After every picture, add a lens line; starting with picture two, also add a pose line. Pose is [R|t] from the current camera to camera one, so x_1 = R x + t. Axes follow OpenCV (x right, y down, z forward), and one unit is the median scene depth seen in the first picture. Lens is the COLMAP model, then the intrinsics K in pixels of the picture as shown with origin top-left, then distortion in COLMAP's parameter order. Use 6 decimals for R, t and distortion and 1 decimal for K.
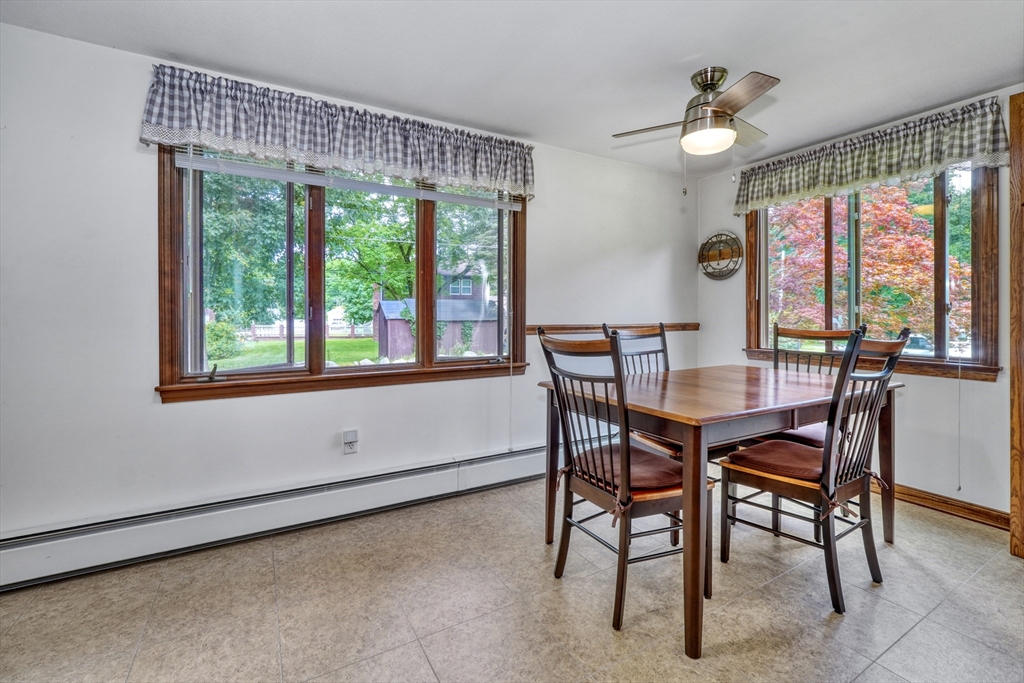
lens RADIAL K [[432.6, 0, 493.9], [0, 432.6, 315.1], [0, 0, 1]] dist [-0.014912, 0.003133]
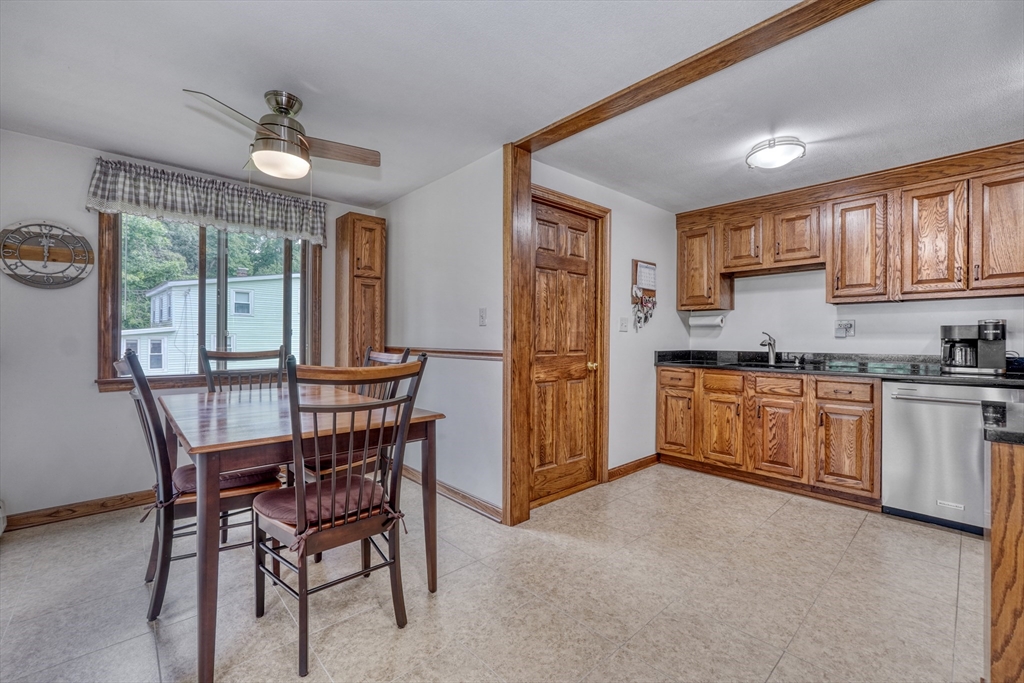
lens RADIAL K [[432.6, 0, 513.6], [0, 432.6, 338.5], [0, 0, 1]] dist [-0.014912, 0.003133]
pose [[-0.230433, -0.000674, 0.973088, -0.367955], [-0.004119, 0.999991, -0.000283, -0.001436], [-0.973080, -0.004074, -0.230434, 0.432289]]
